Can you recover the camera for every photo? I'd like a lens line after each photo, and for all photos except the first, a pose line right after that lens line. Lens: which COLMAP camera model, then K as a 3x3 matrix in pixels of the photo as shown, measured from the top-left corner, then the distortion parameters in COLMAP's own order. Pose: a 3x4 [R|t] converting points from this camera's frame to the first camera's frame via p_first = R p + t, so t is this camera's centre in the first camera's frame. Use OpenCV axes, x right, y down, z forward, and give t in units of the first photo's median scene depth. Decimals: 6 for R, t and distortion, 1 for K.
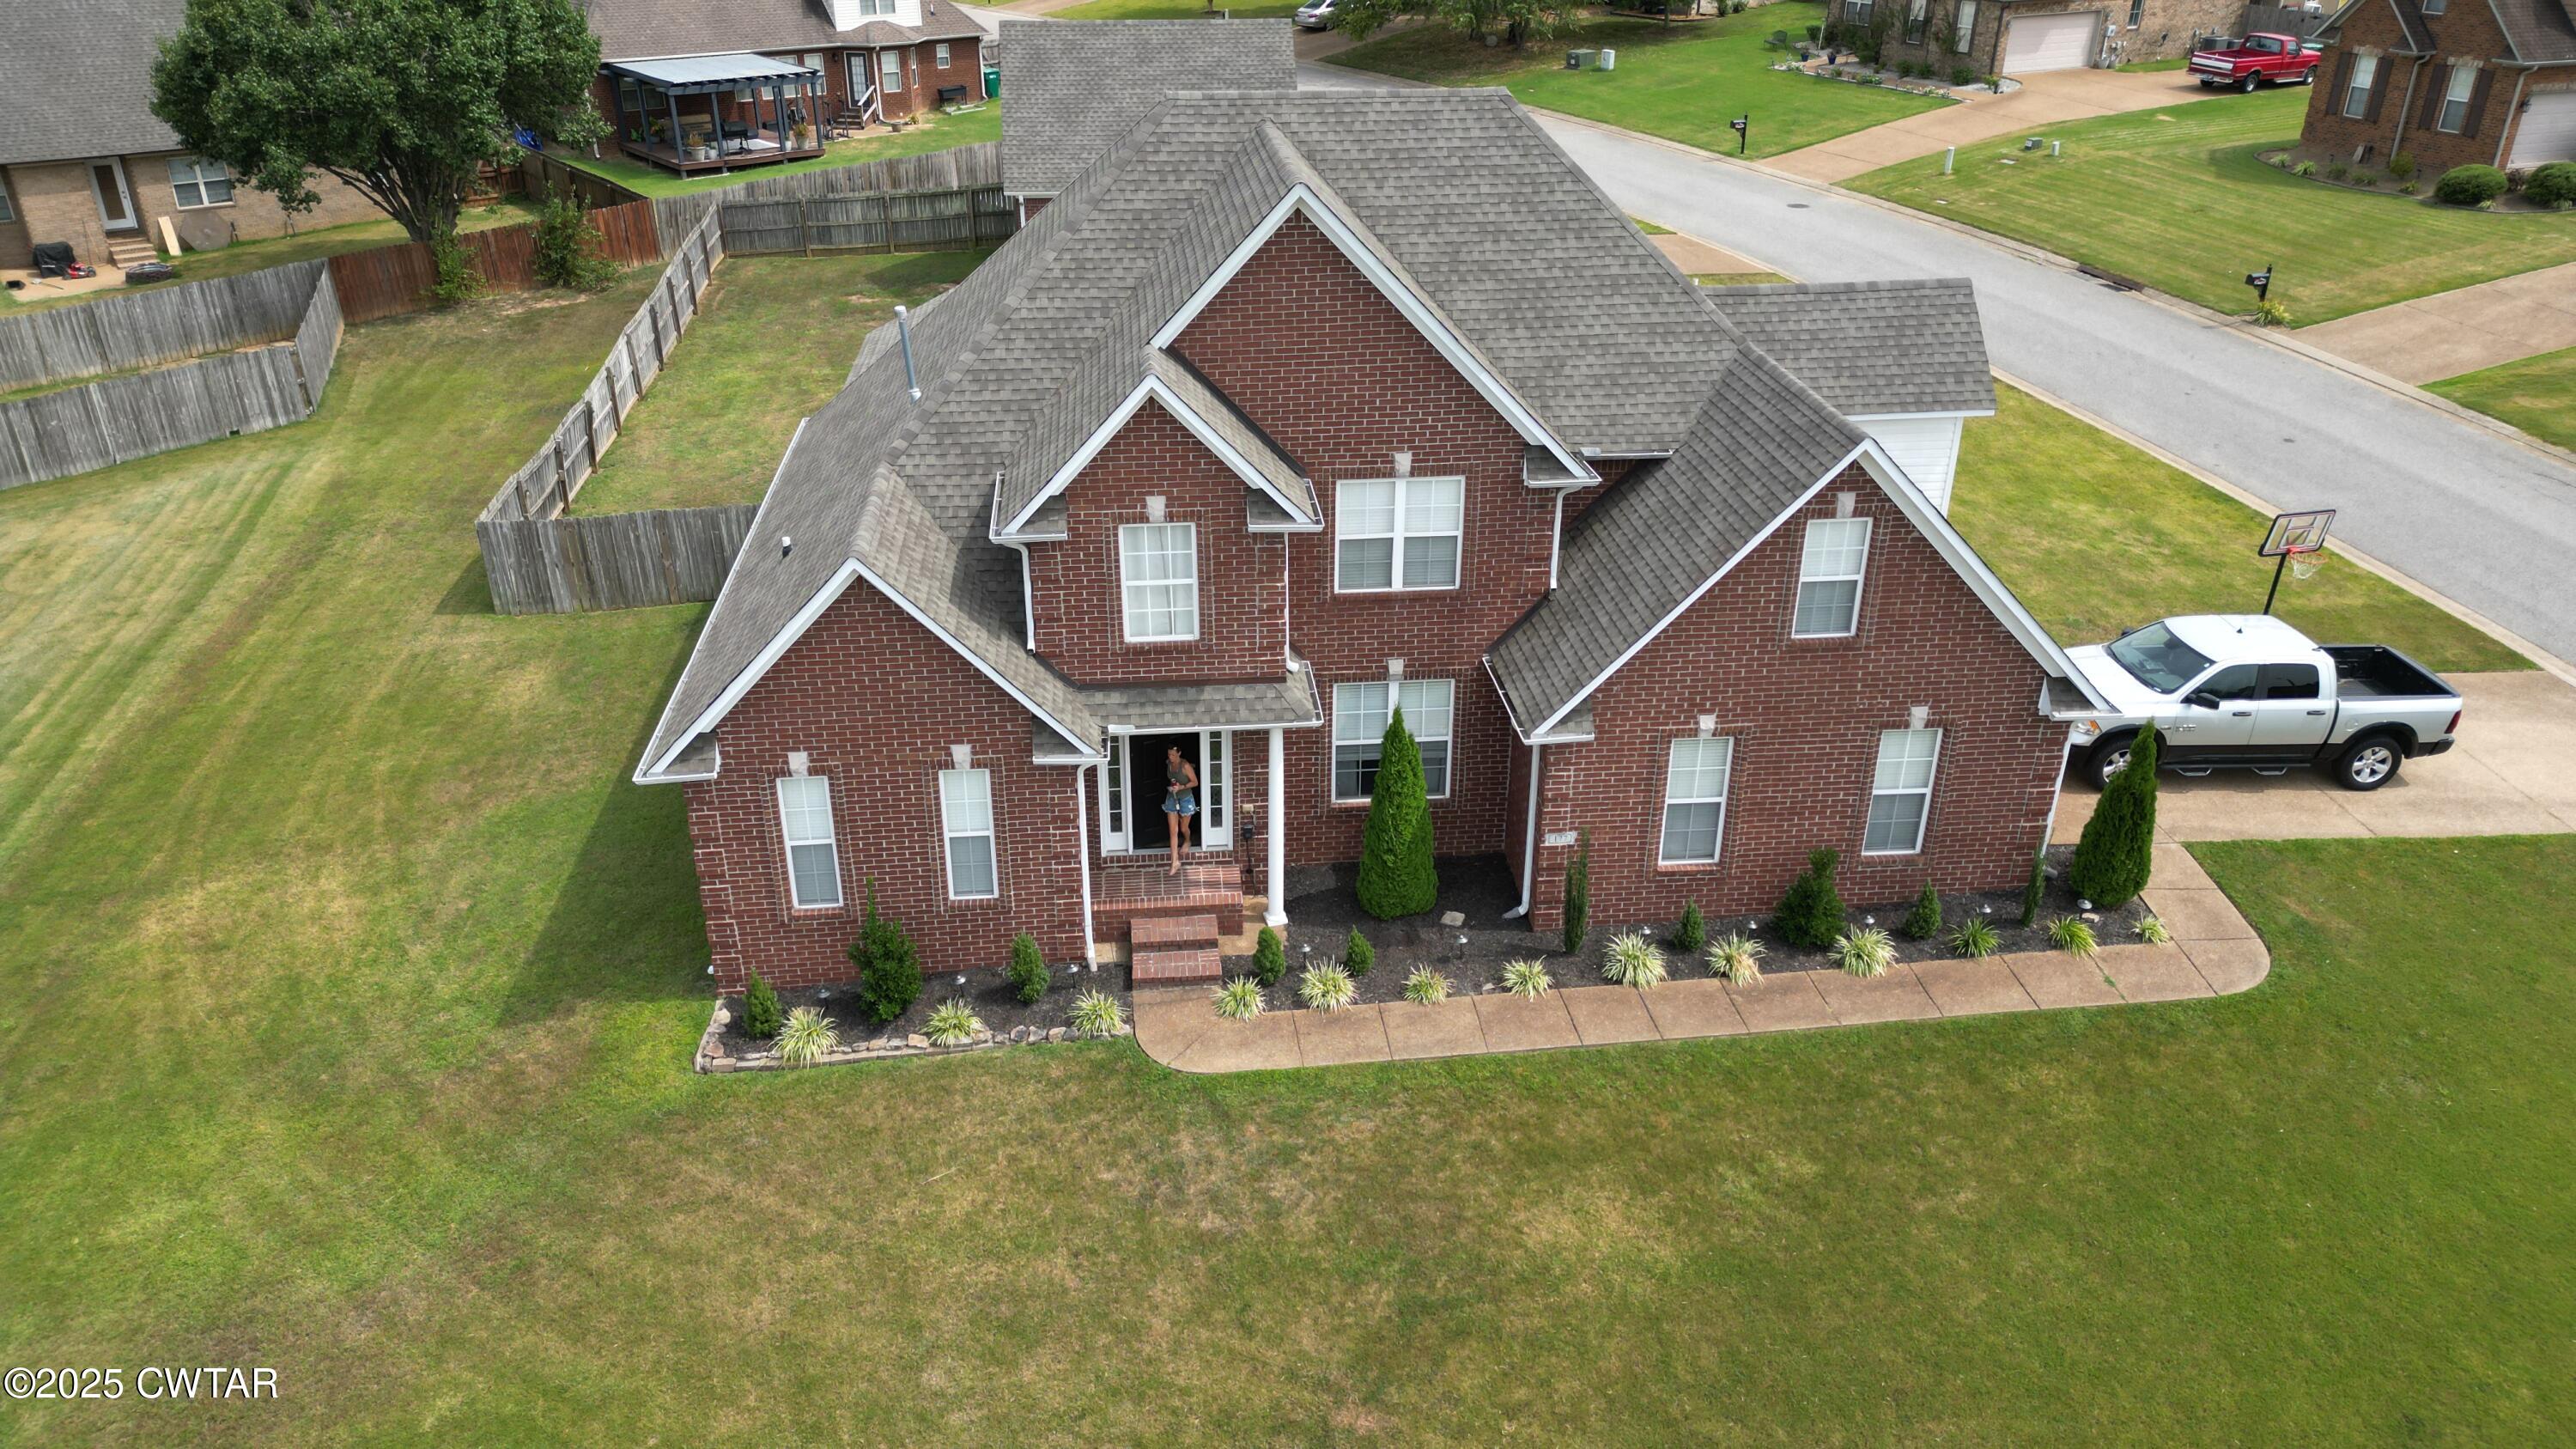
lens RADIAL K [[1779.8, 0, 1283.9], [0, 1779.8, 727.1], [0, 0, 1]] dist [0.046104, -0.043236]
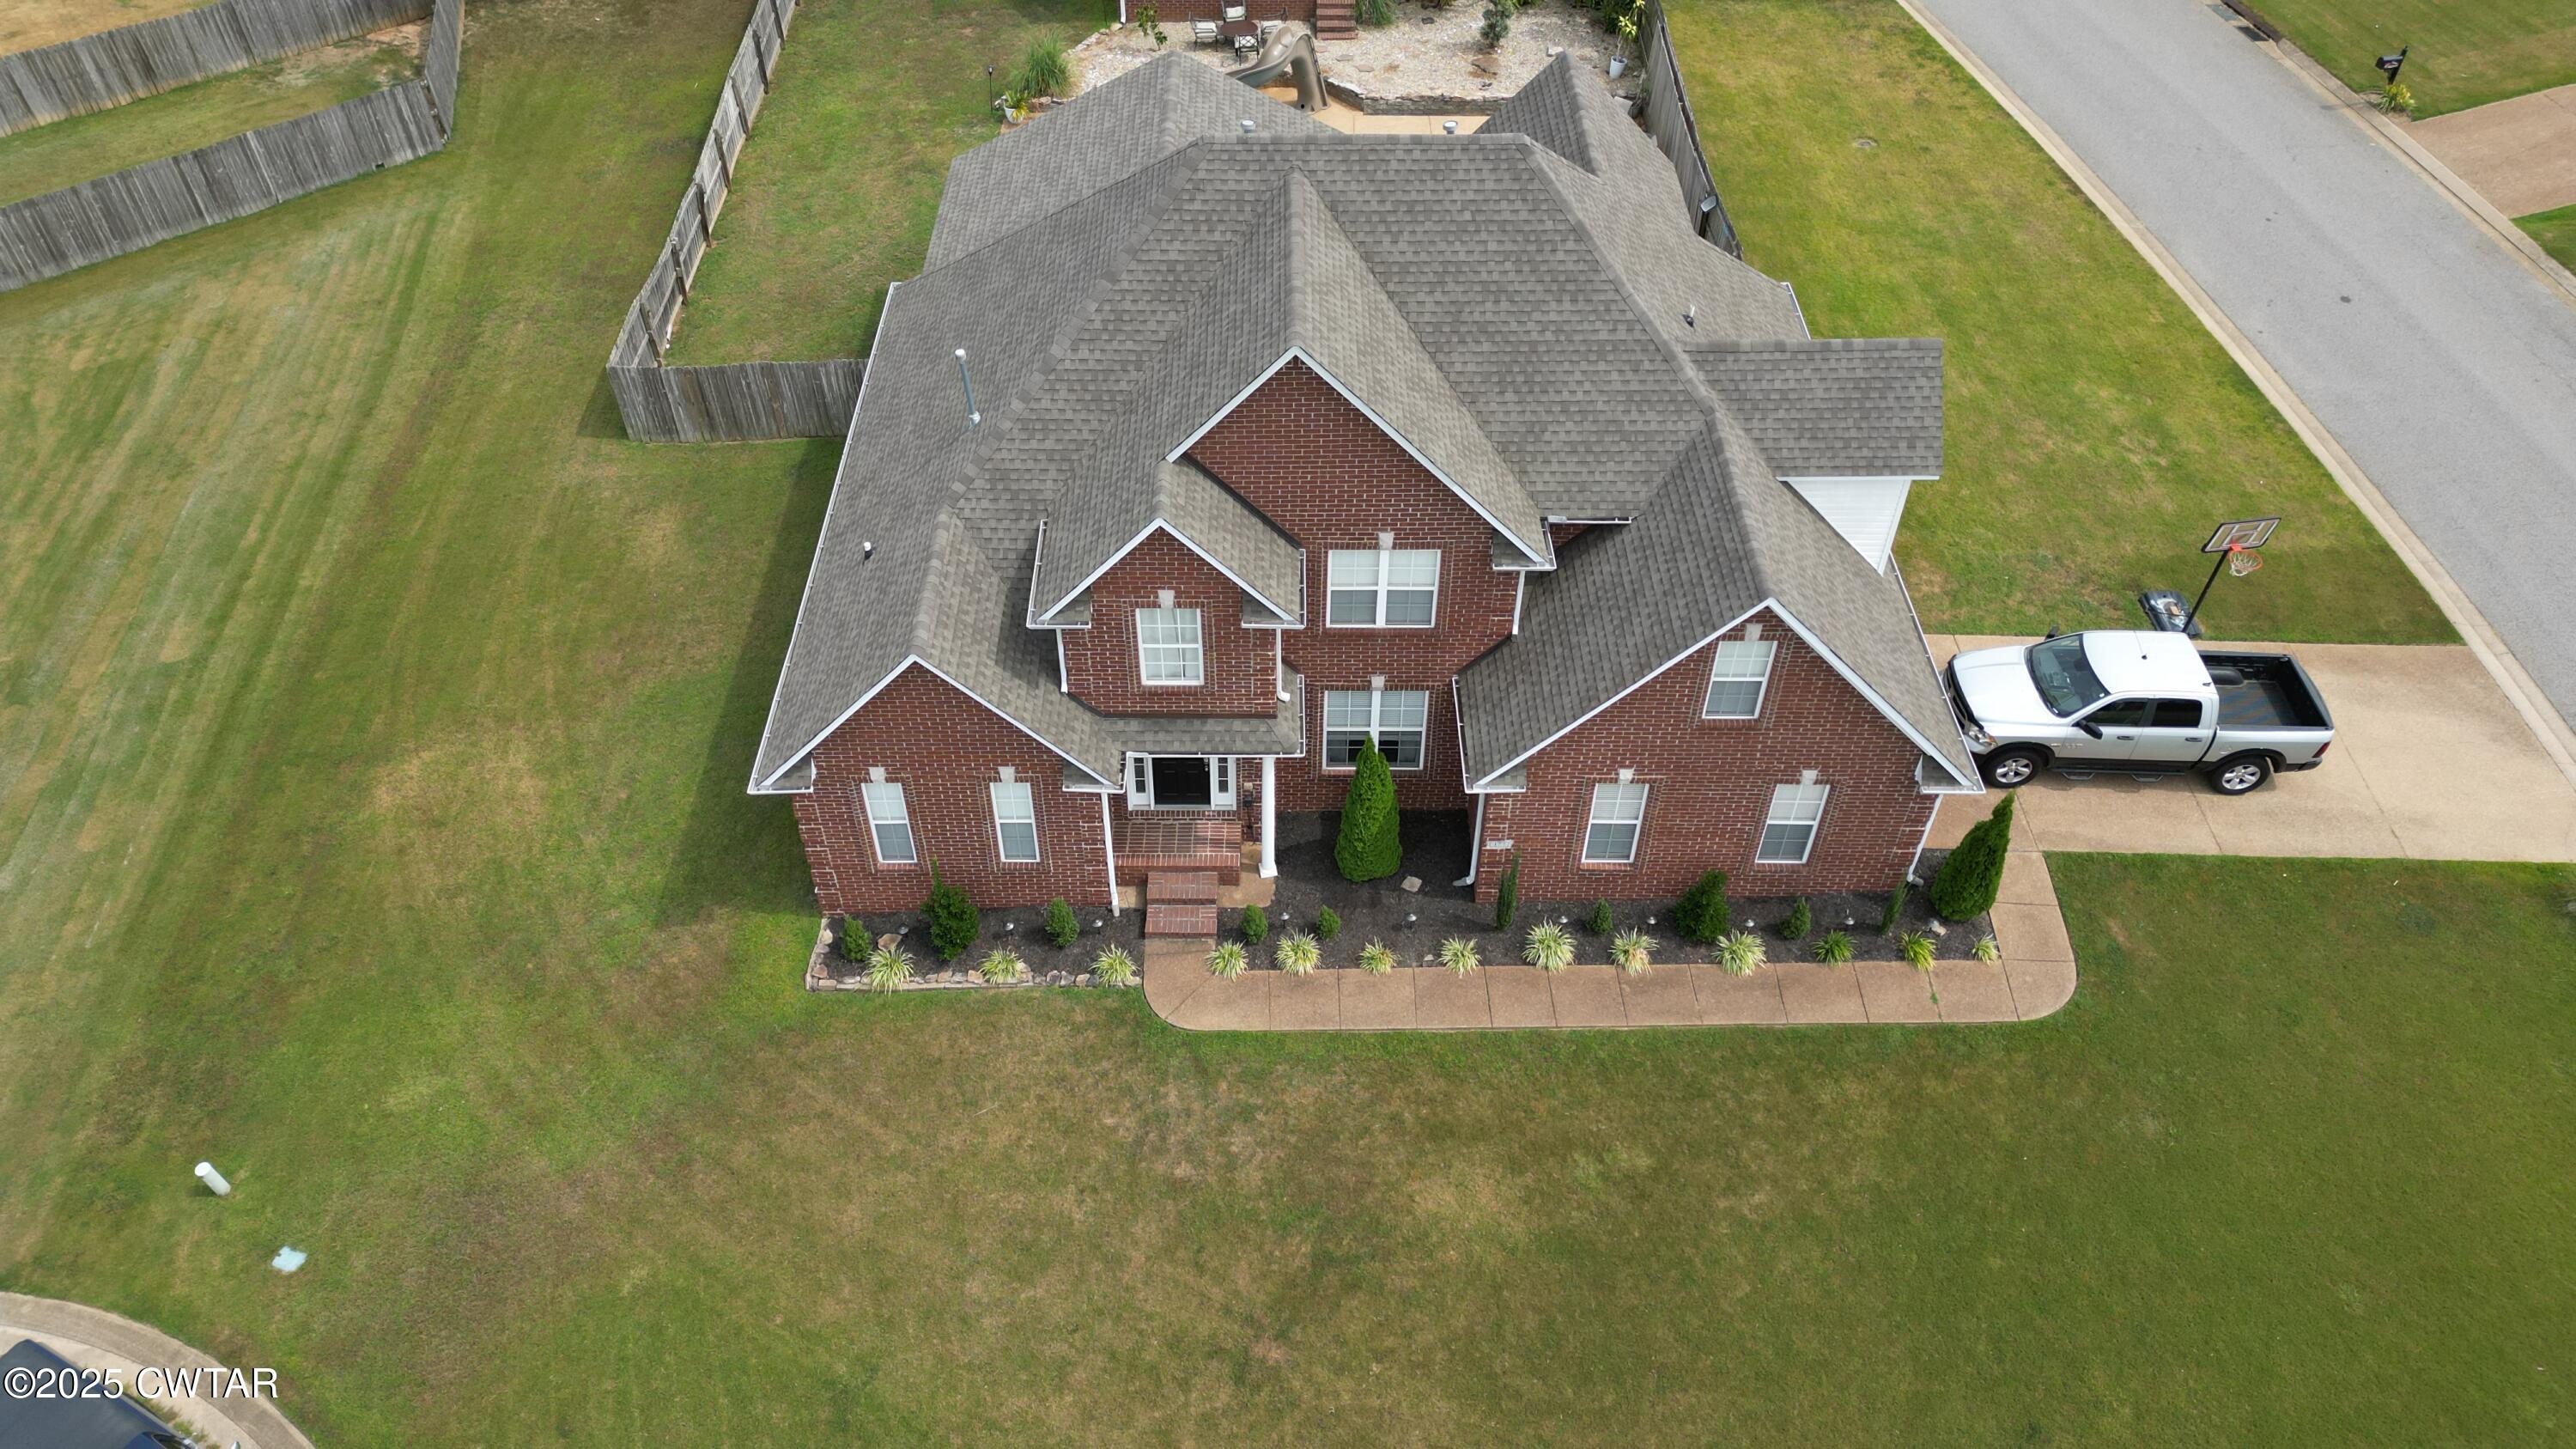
lens RADIAL K [[1779.8, 0, 1284.5], [0, 1779.8, 714.3], [0, 0, 1]] dist [0.046104, -0.043236]
pose [[0.995736, 0.066734, -0.063686, 0.080945], [-0.044403, 0.951890, 0.303205, -0.381870], [0.080856, -0.299085, 0.950795, -0.135702]]
